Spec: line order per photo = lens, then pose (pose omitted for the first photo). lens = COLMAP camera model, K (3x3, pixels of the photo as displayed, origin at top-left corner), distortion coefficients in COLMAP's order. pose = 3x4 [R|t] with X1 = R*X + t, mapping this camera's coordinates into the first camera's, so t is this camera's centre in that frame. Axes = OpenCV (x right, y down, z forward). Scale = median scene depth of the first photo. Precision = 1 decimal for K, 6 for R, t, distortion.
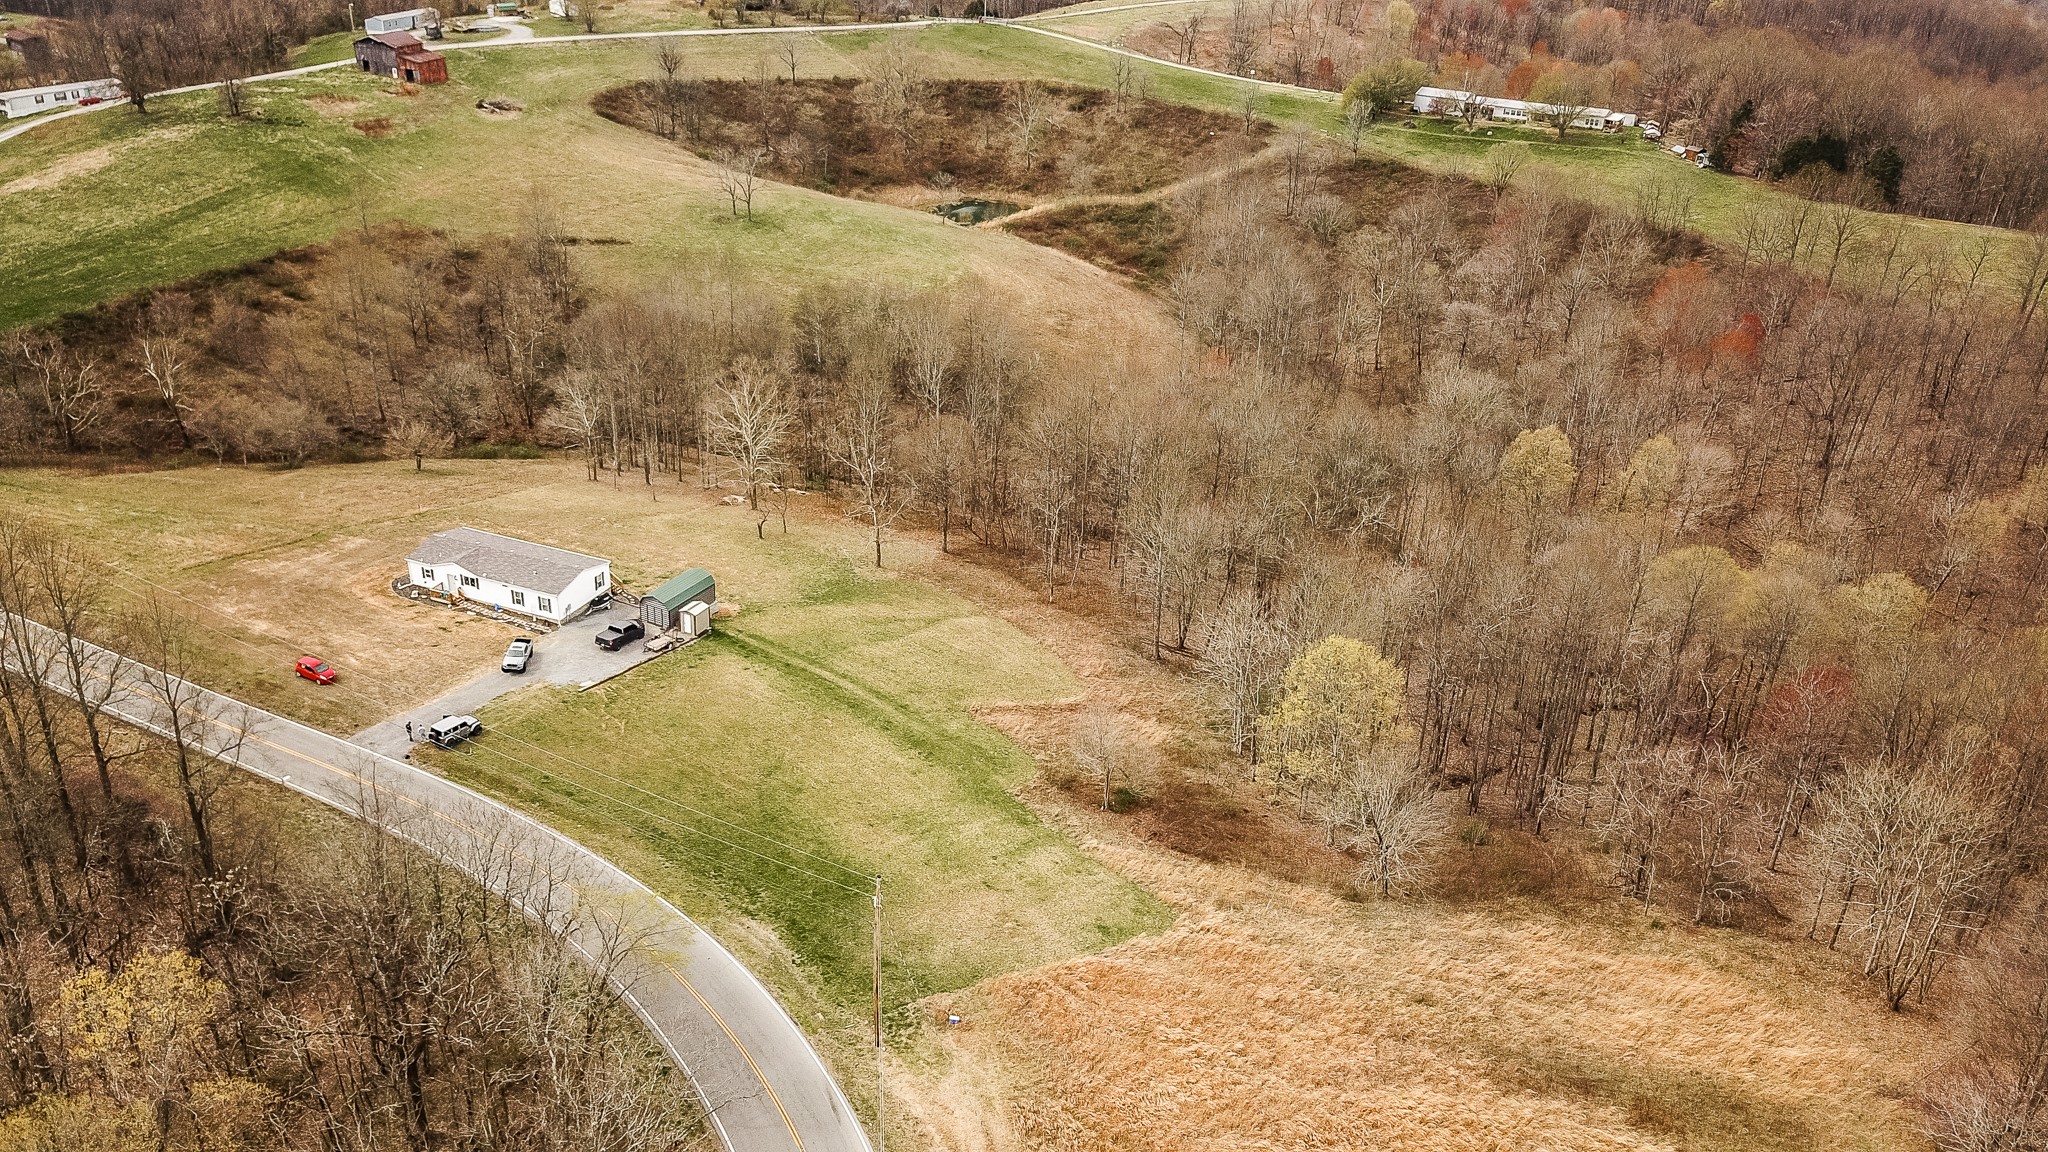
lens RADIAL K [[1586.2, 0, 1006.8], [0, 1586.2, 573.0], [0, 0, 1]] dist [0.002808, 0.037030]
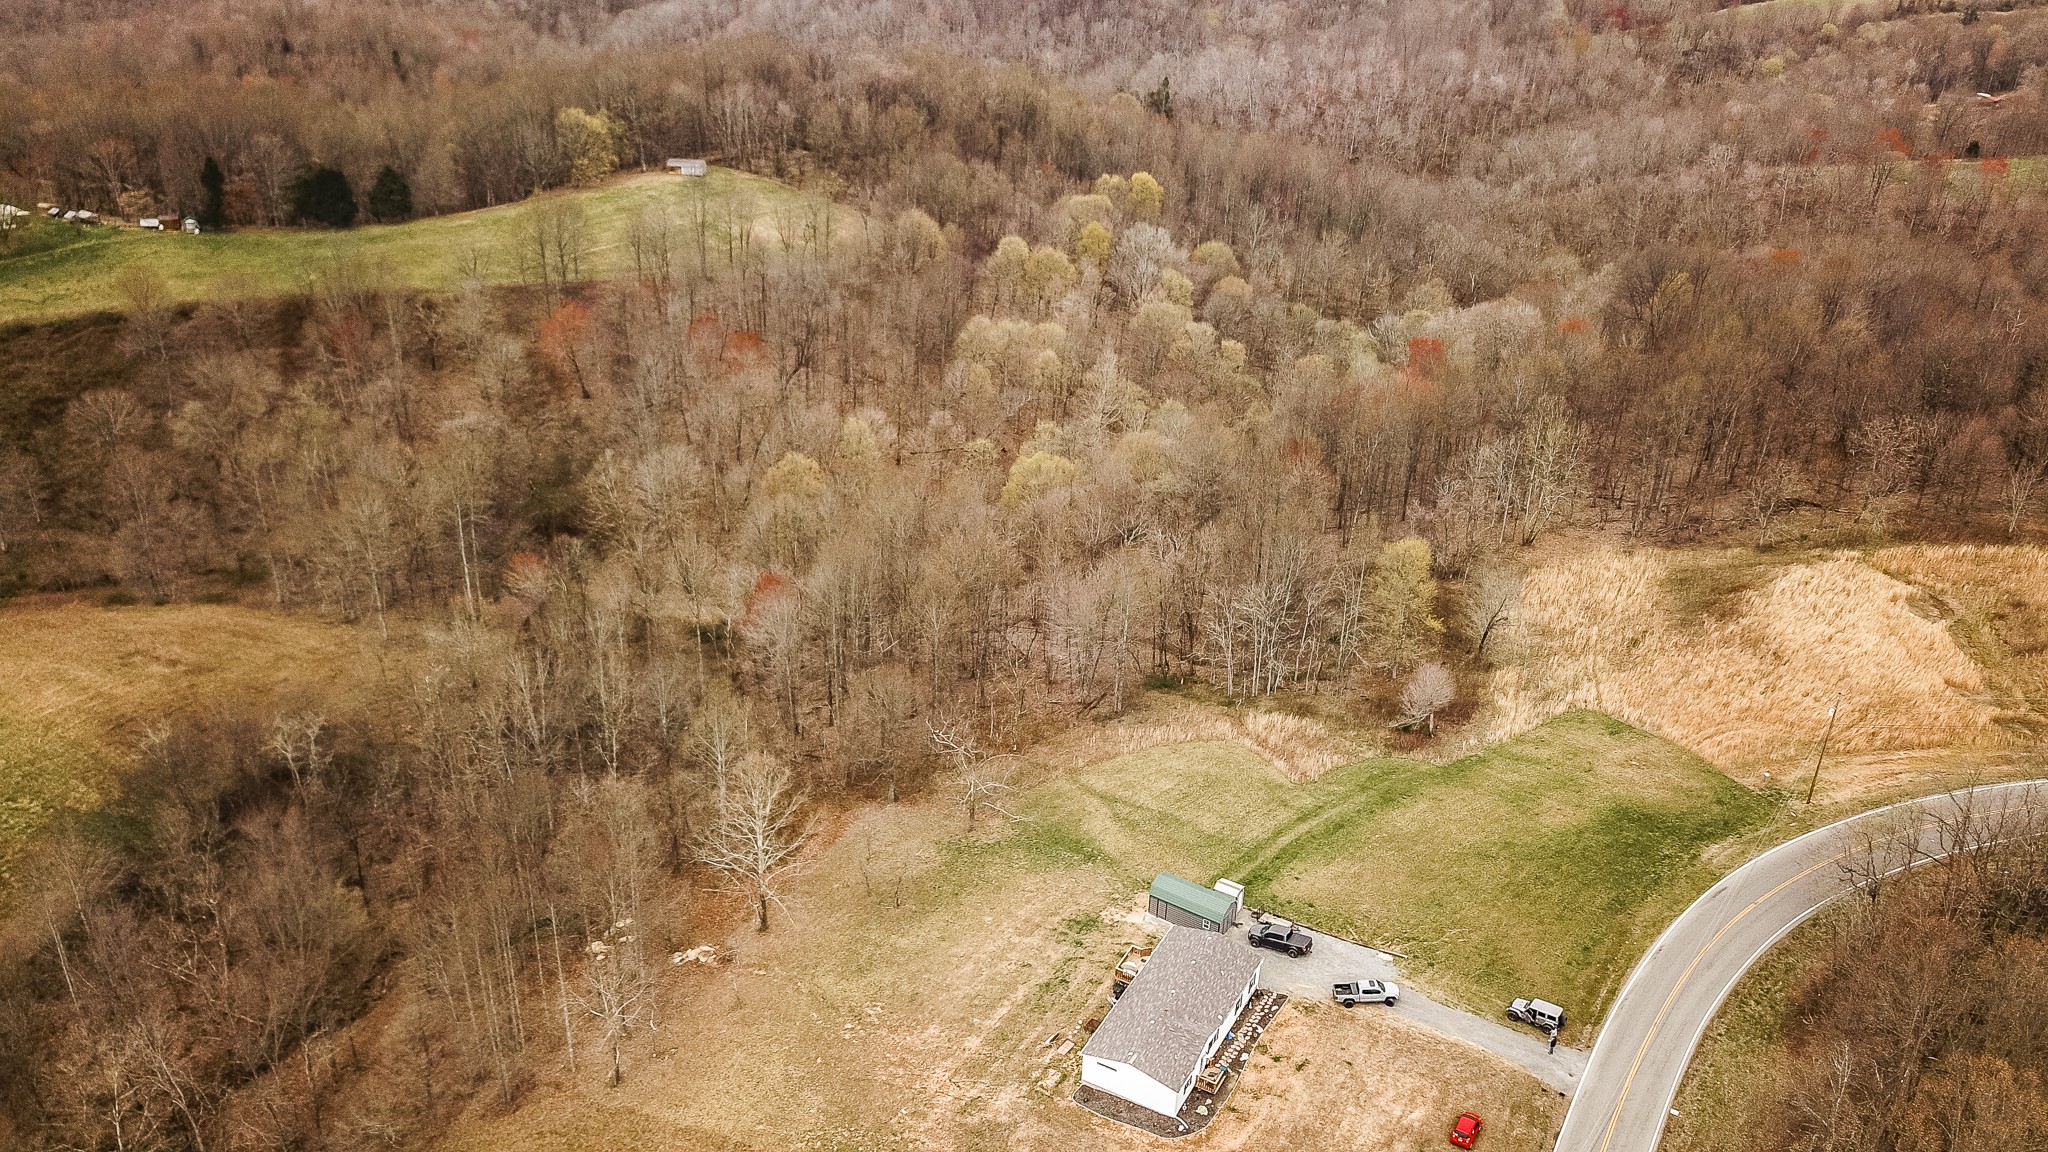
lens RADIAL K [[1586.2, 0, 994.0], [0, 1586.2, 584.3], [0, 0, 1]] dist [0.002808, 0.037030]
pose [[0.106184, -0.476067, 0.872975, -0.420301], [0.416625, 0.818459, 0.395661, -0.247323], [-0.902856, 0.321691, 0.285249, 0.345859]]
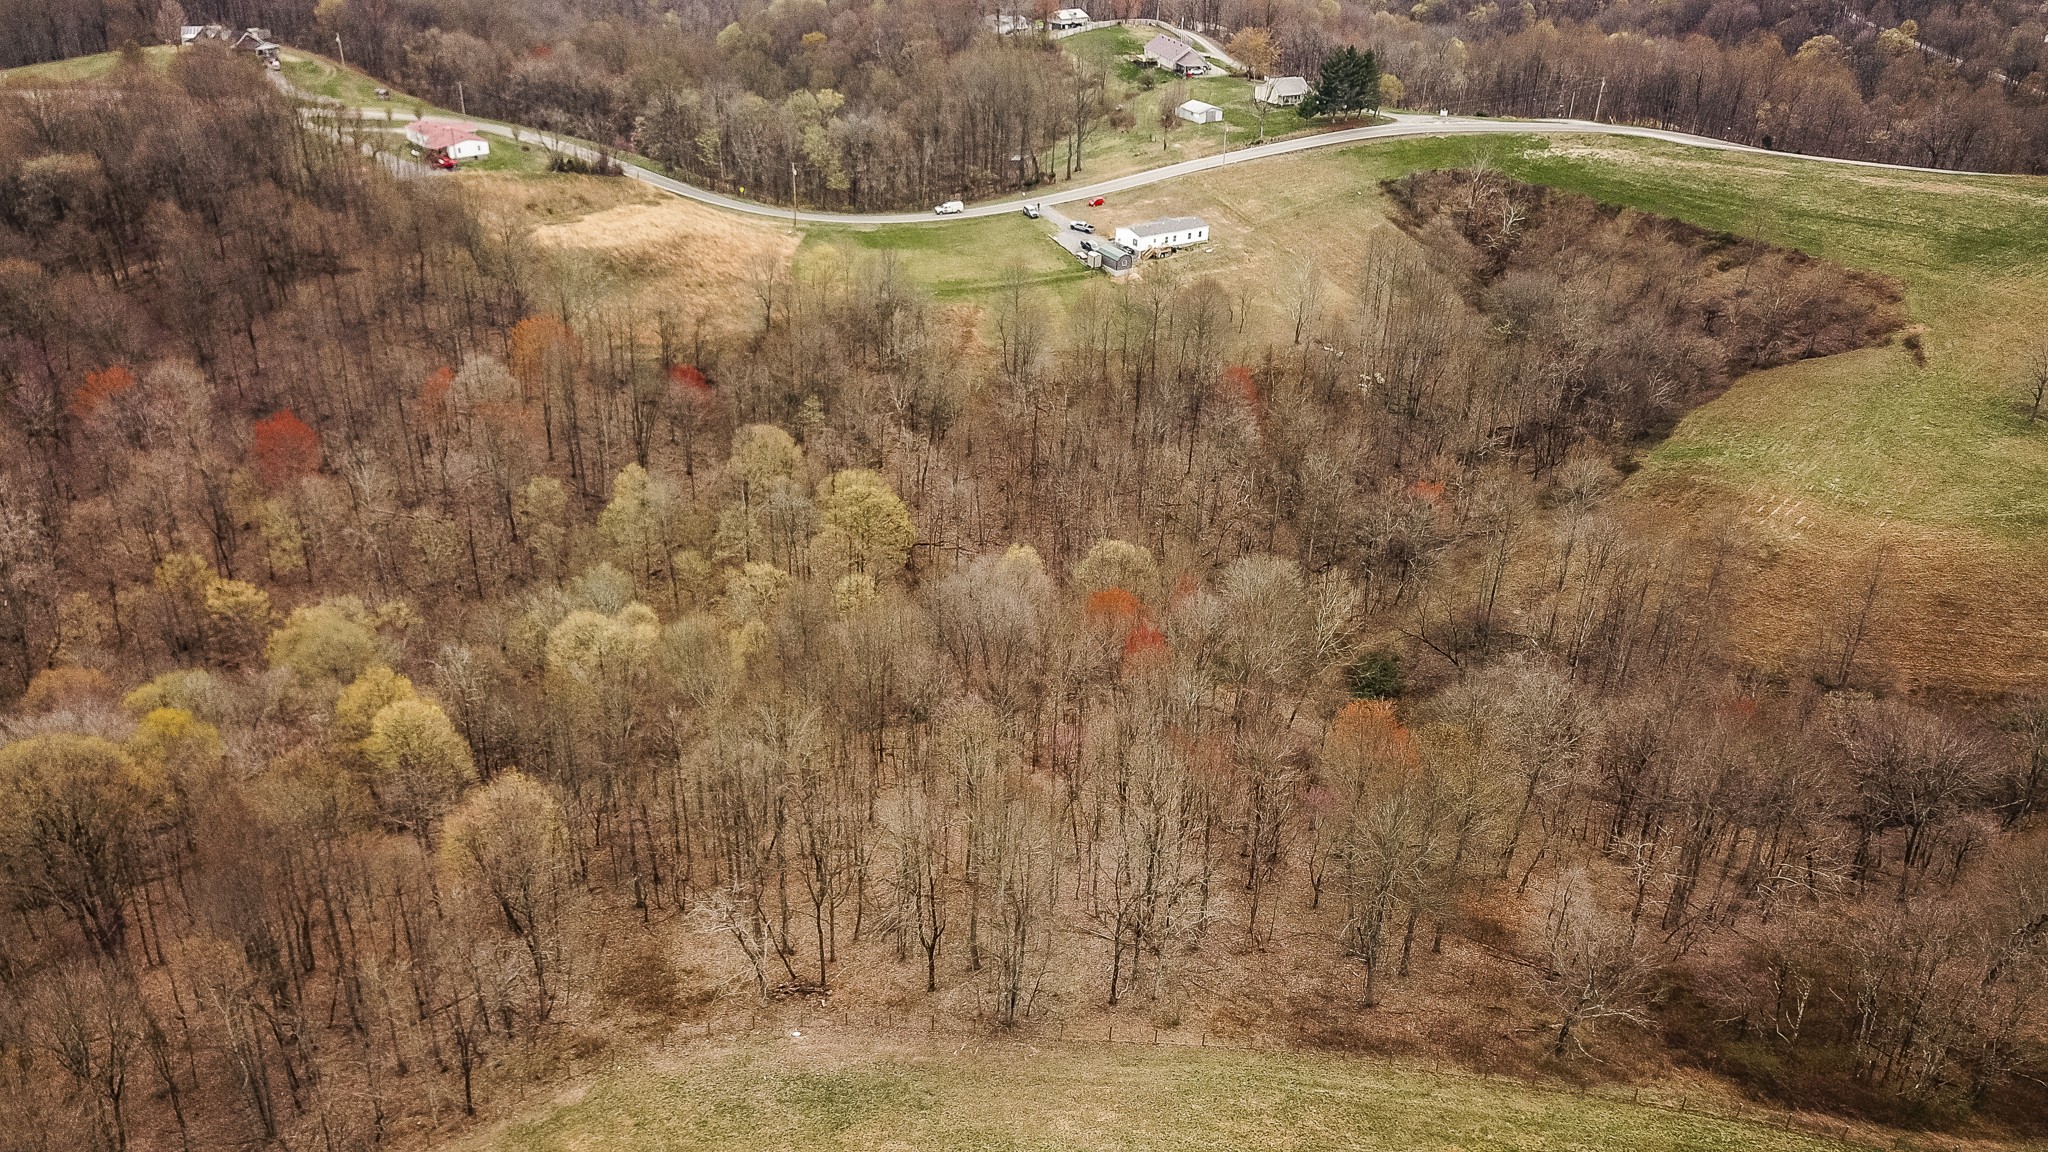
lens RADIAL K [[1586.2, 0, 1010.0], [0, 1586.2, 574.0], [0, 0, 1]] dist [0.002808, 0.037030]
pose [[-0.541664, 0.345322, -0.766389, 0.694943], [-0.410361, 0.687070, 0.599615, -0.385961], [0.733624, 0.639286, -0.230454, 0.724038]]
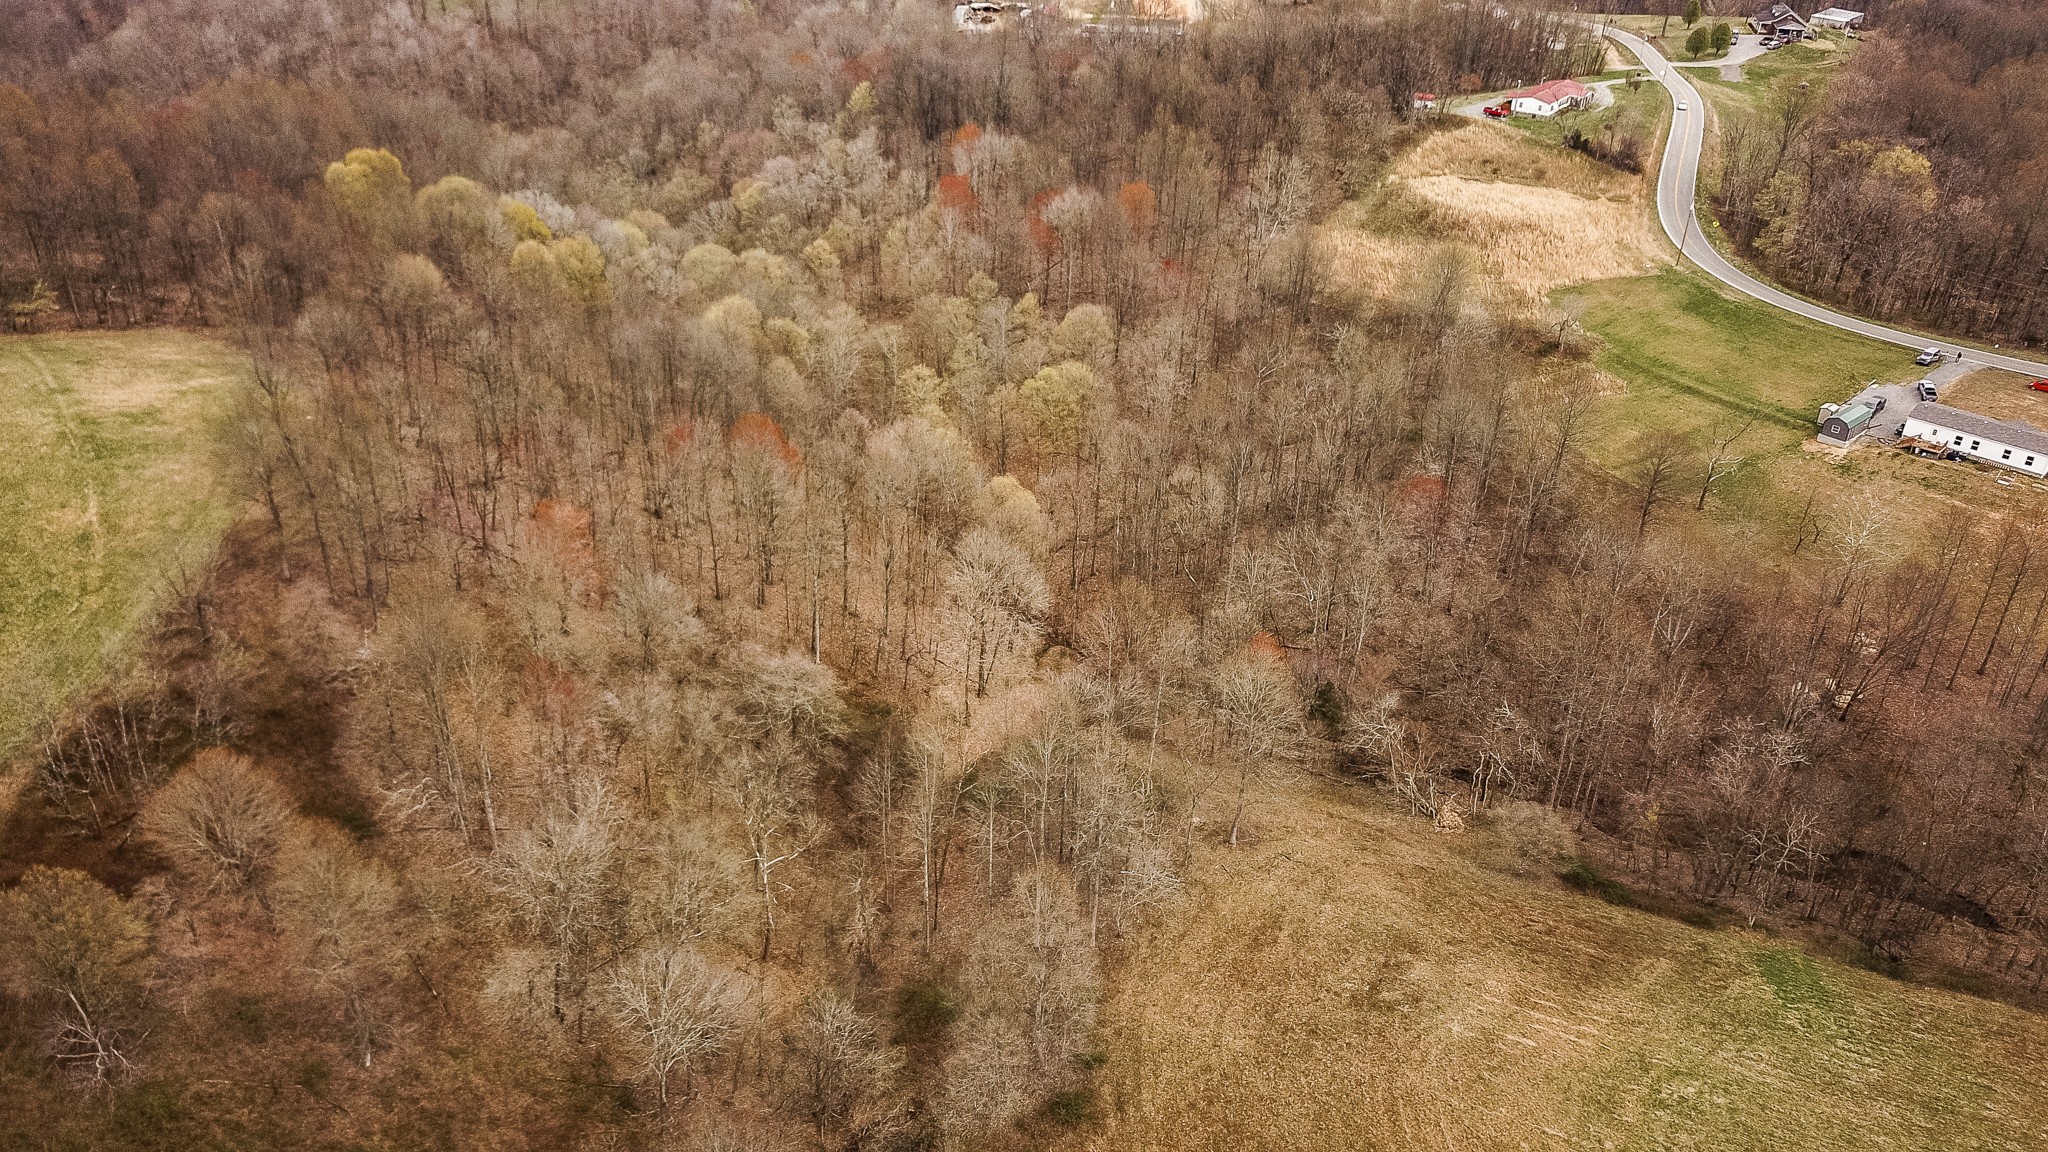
lens RADIAL K [[1586.2, 0, 1013.9], [0, 1586.2, 578.3], [0, 0, 1]] dist [0.002808, 0.037030]
pose [[-0.933932, -0.225264, 0.277539, 0.032086], [0.103351, 0.573105, 0.812939, -0.524582], [-0.342185, 0.787913, -0.511959, 0.948492]]
